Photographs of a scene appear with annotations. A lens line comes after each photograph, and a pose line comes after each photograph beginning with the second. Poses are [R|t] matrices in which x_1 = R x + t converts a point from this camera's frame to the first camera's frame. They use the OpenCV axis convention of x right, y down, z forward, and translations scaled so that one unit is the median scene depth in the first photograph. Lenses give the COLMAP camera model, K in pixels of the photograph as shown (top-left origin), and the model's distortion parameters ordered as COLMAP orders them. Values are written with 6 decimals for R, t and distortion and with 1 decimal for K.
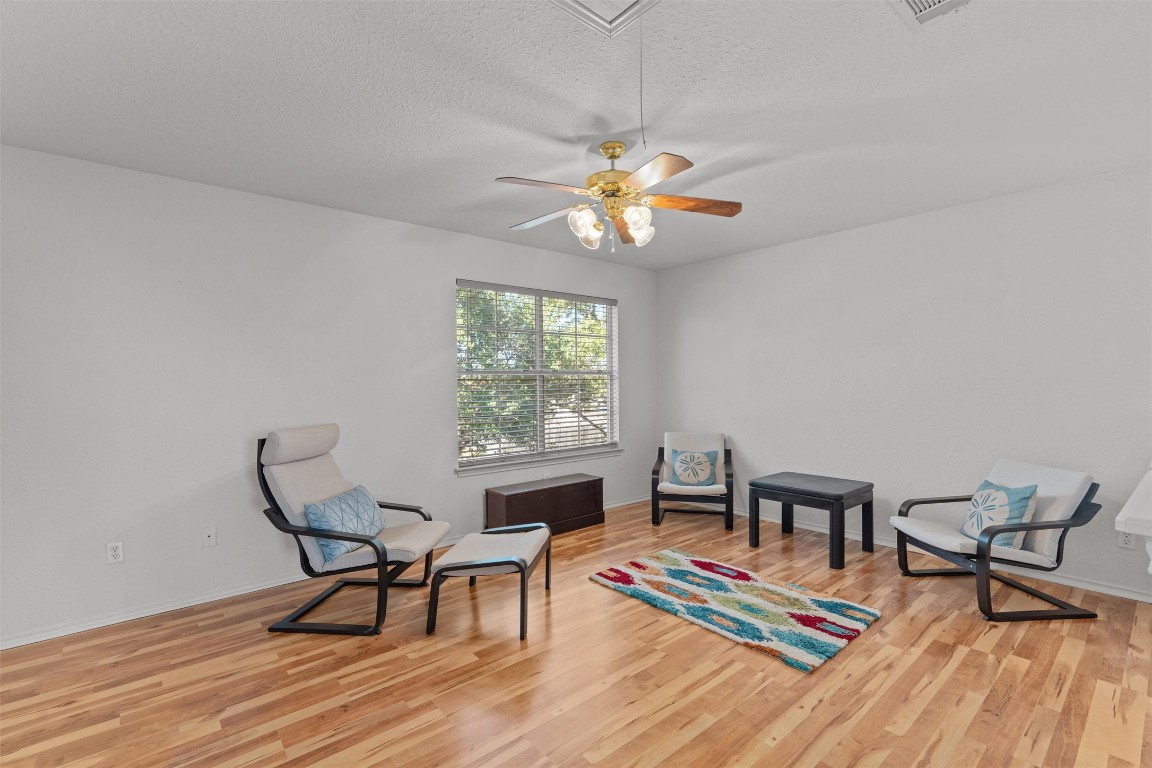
lens RADIAL K [[519.1, 0, 577.9], [0, 519.1, 387.3], [0, 0, 1]] dist [0.002785, 0.000260]
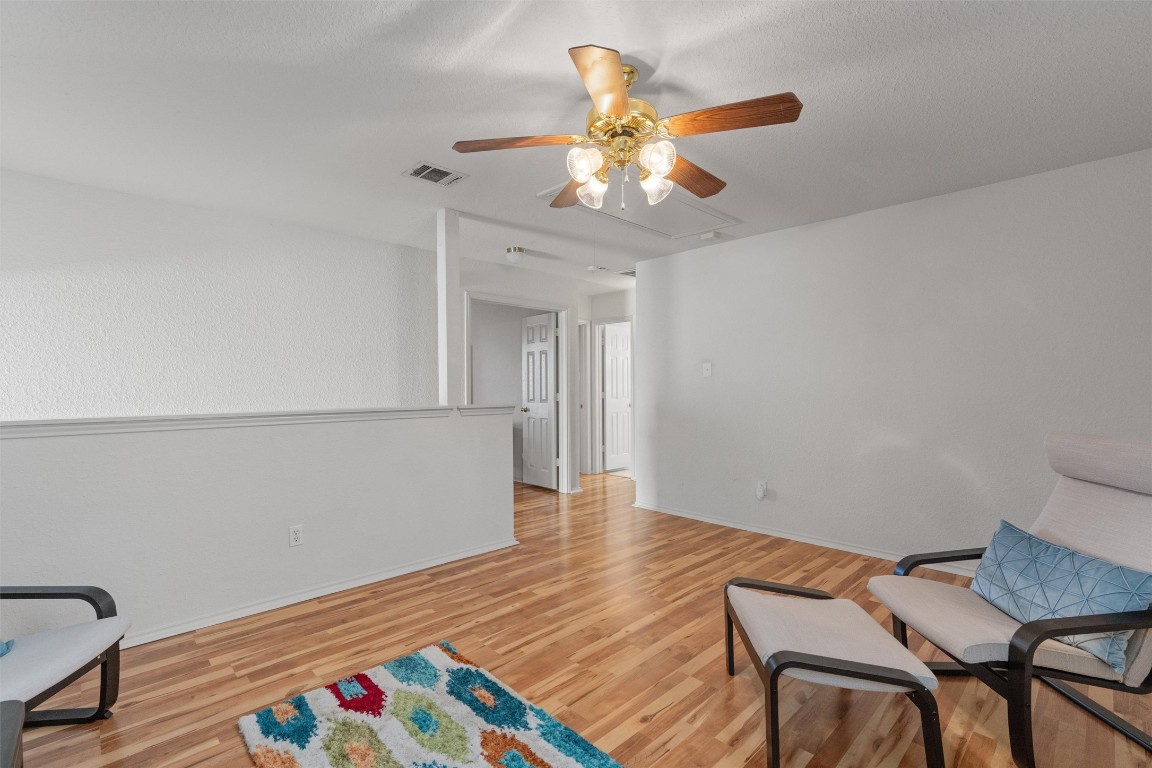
lens RADIAL K [[519.1, 0, 575.1], [0, 519.1, 382.8], [0, 0, 1]] dist [0.002785, 0.000260]
pose [[-0.998155, 0.013527, -0.059183, 0.203787], [0.013081, 0.999883, 0.007917, -0.007097], [0.059283, 0.007128, -0.998216, 1.920096]]
